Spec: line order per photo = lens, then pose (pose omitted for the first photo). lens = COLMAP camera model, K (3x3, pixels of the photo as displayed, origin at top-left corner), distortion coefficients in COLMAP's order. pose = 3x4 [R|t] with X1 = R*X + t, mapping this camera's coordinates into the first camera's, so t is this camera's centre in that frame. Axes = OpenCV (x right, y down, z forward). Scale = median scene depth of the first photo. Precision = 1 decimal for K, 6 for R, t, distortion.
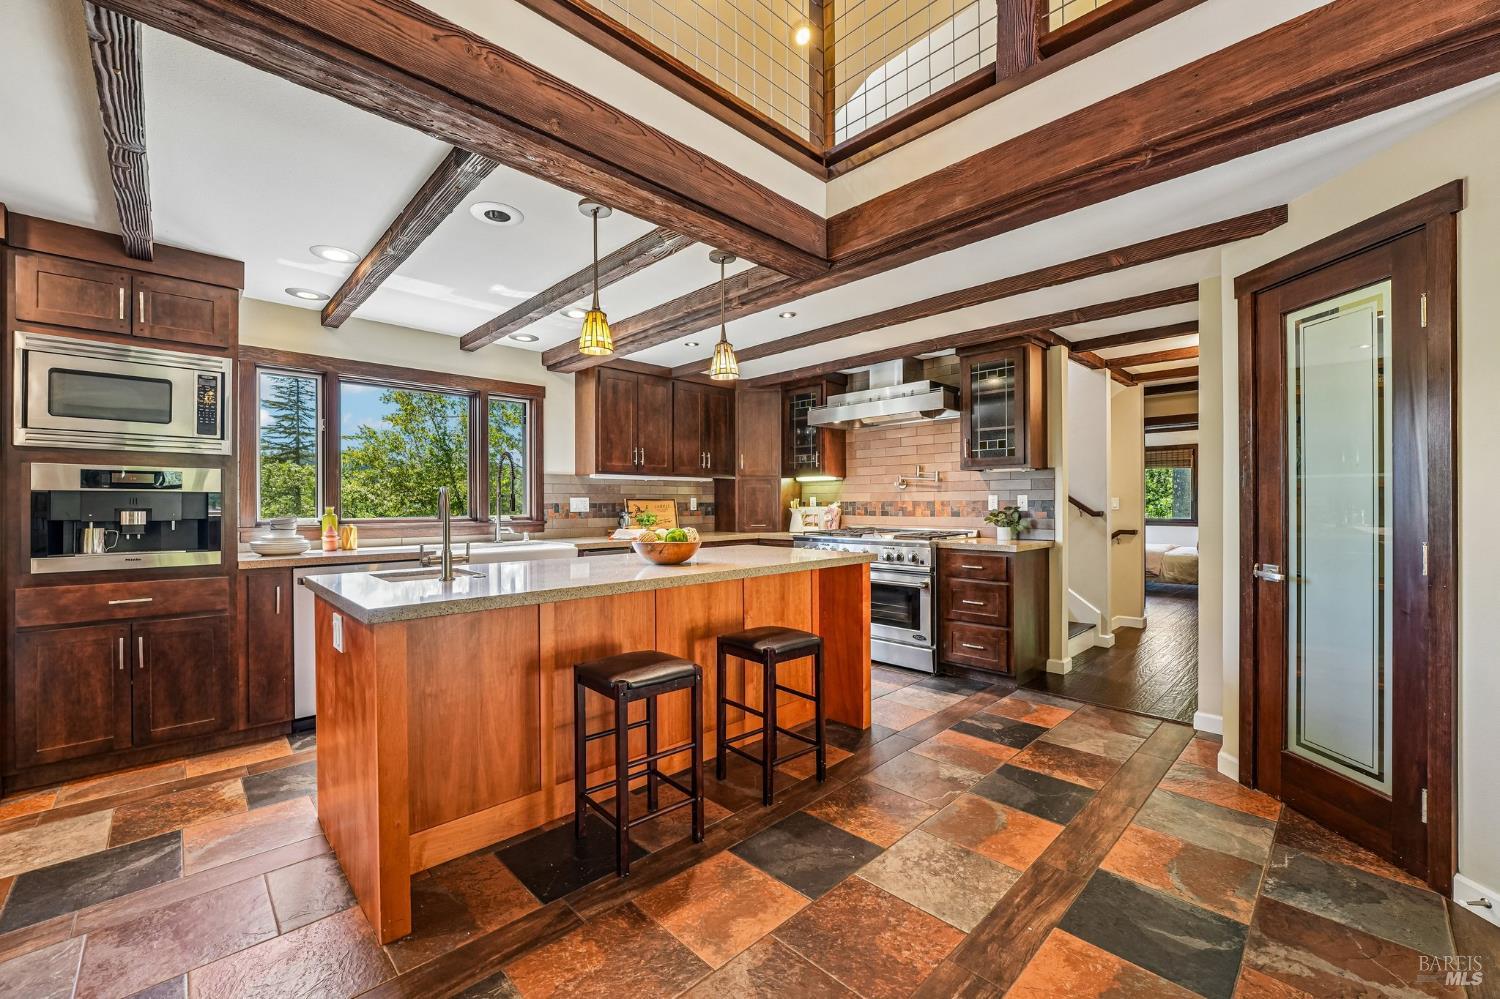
lens RADIAL K [[605.1, 0, 741.6], [0, 605.1, 505.3], [0, 0, 1]] dist [-0.018147, 0.002963]
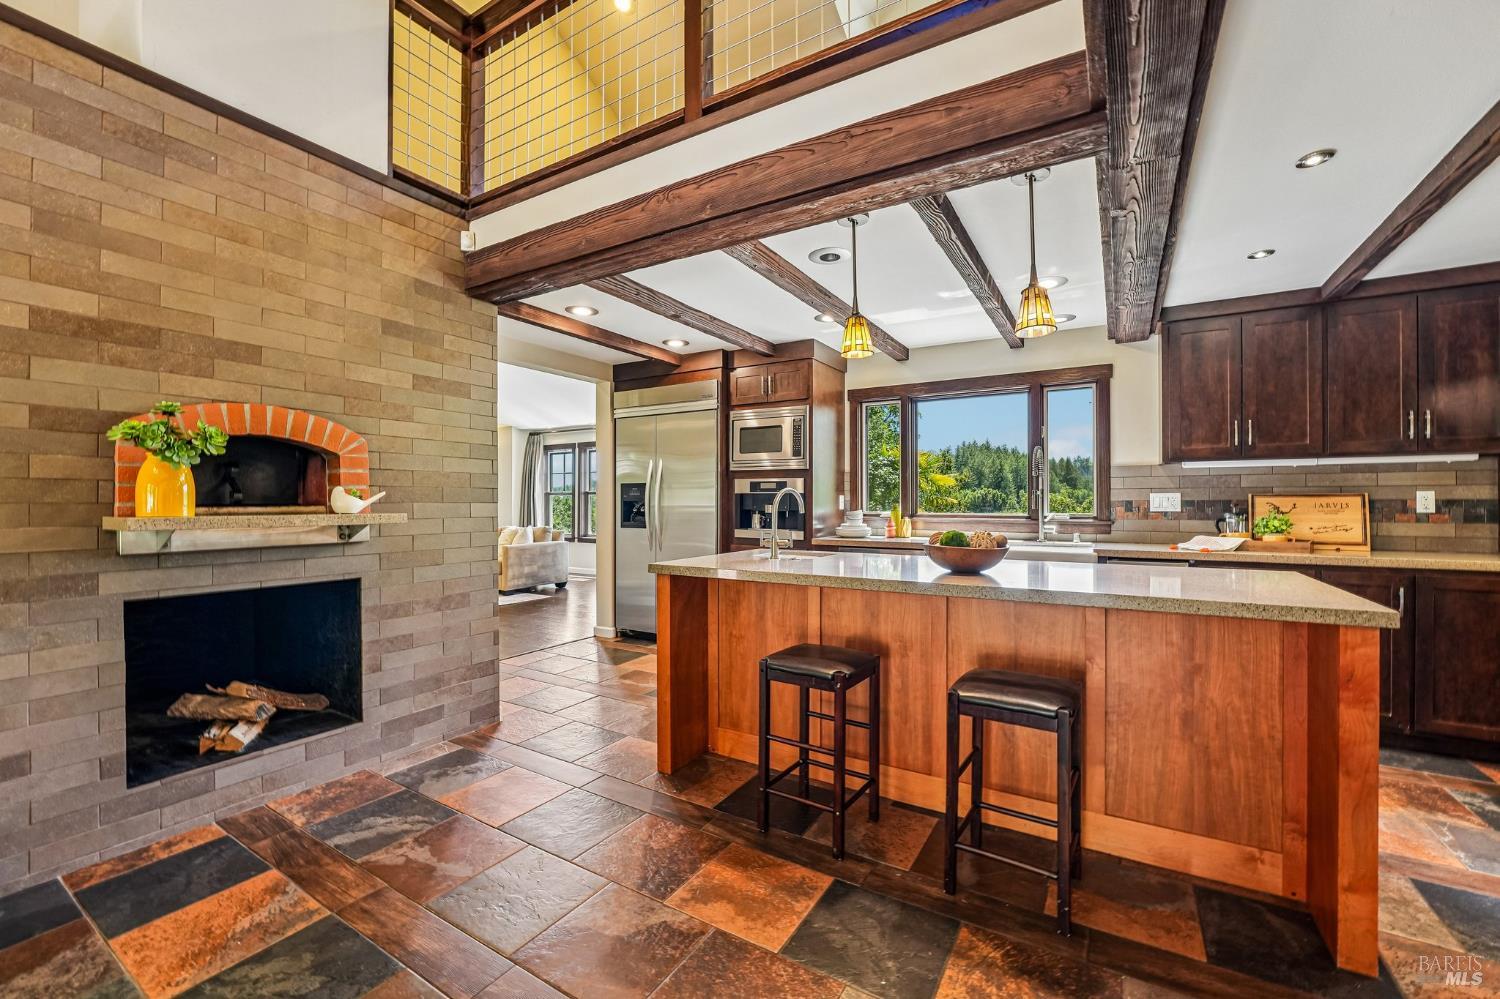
lens RADIAL K [[605.1, 0, 743.2], [0, 605.1, 502.1], [0, 0, 1]] dist [-0.018147, 0.002963]
pose [[0.251770, 0.003362, -0.967781, 0.363997], [-0.003217, 0.999991, 0.002637, -0.001407], [0.967782, 0.002449, 0.251779, 0.278701]]
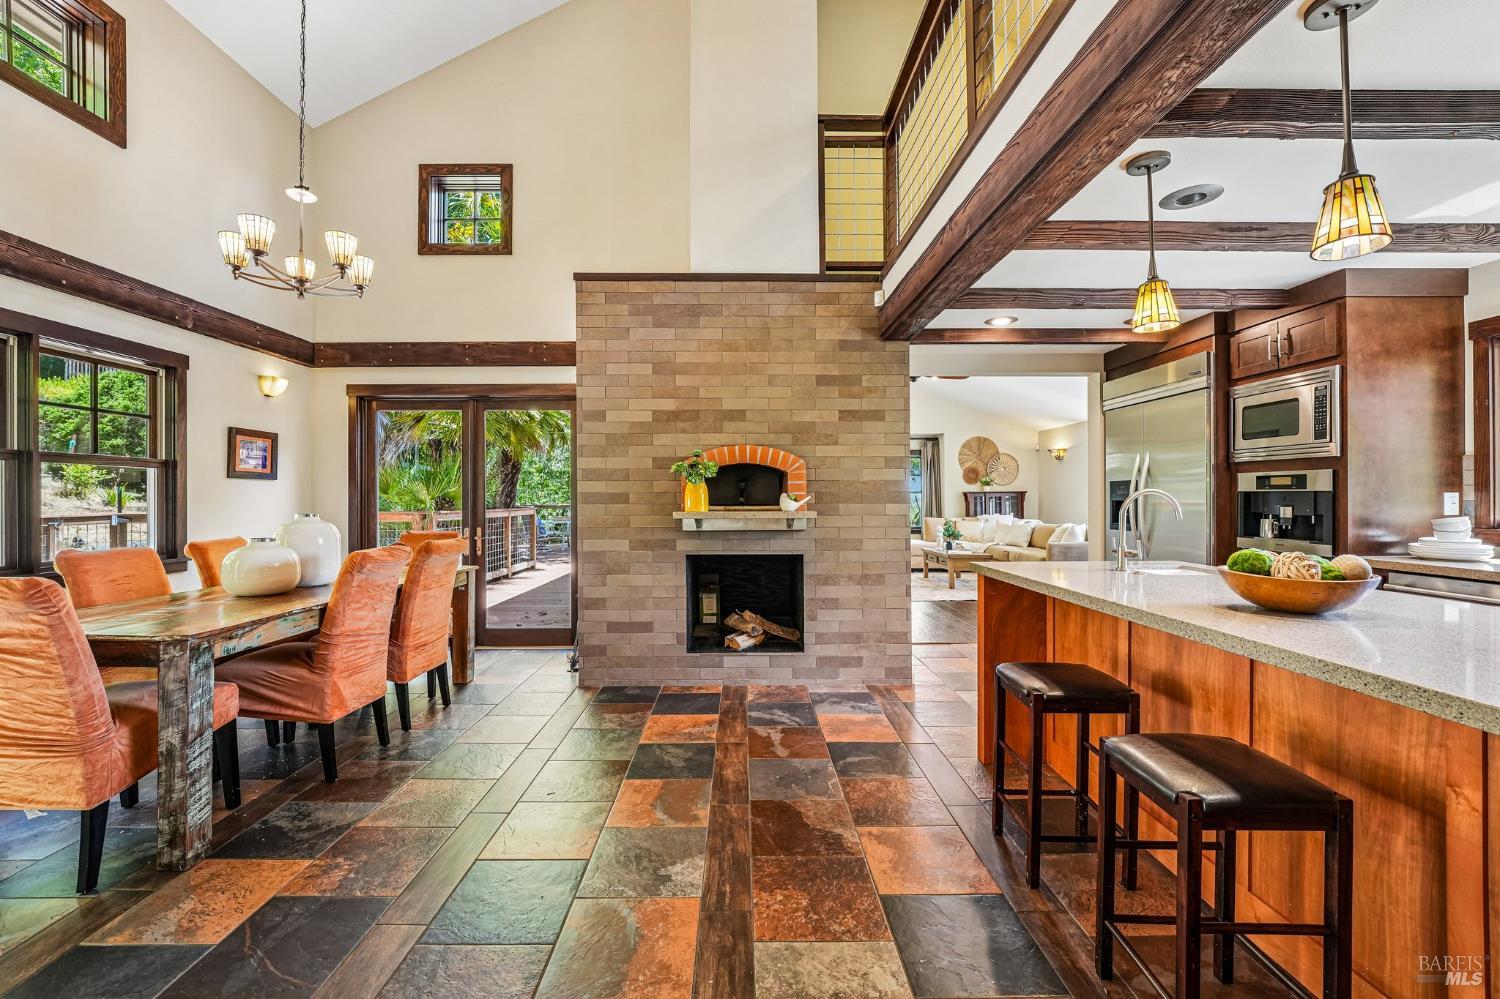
lens RADIAL K [[605.1, 0, 752.3], [0, 605.1, 498.7], [0, 0, 1]] dist [-0.018147, 0.002963]
pose [[-0.679017, 0.006719, -0.734092, 0.389667], [0.002495, 0.999973, 0.006845, -0.010767], [0.734118, 0.002816, -0.679016, 0.587924]]
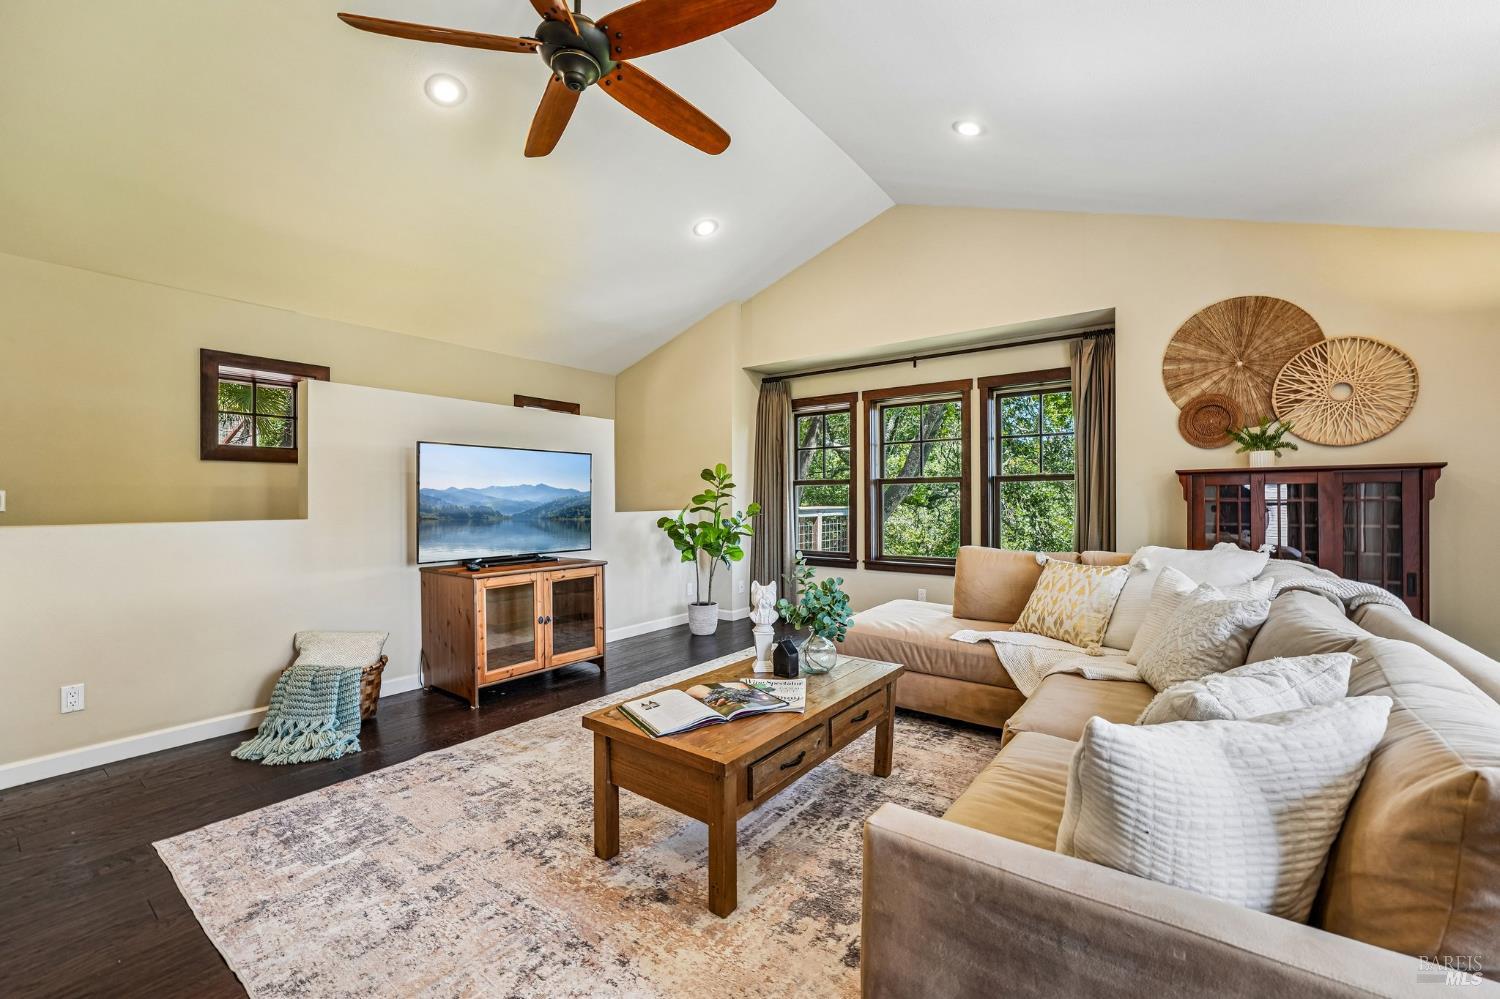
lens RADIAL K [[605.1, 0, 744.6], [0, 605.1, 497.1], [0, 0, 1]] dist [-0.018147, 0.002963]
pose [[-0.988482, 0.005806, -0.151227, -1.257016], [0.005408, 0.999981, 0.003041, 0.009045], [0.151242, 0.002188, -0.988494, 0.273325]]
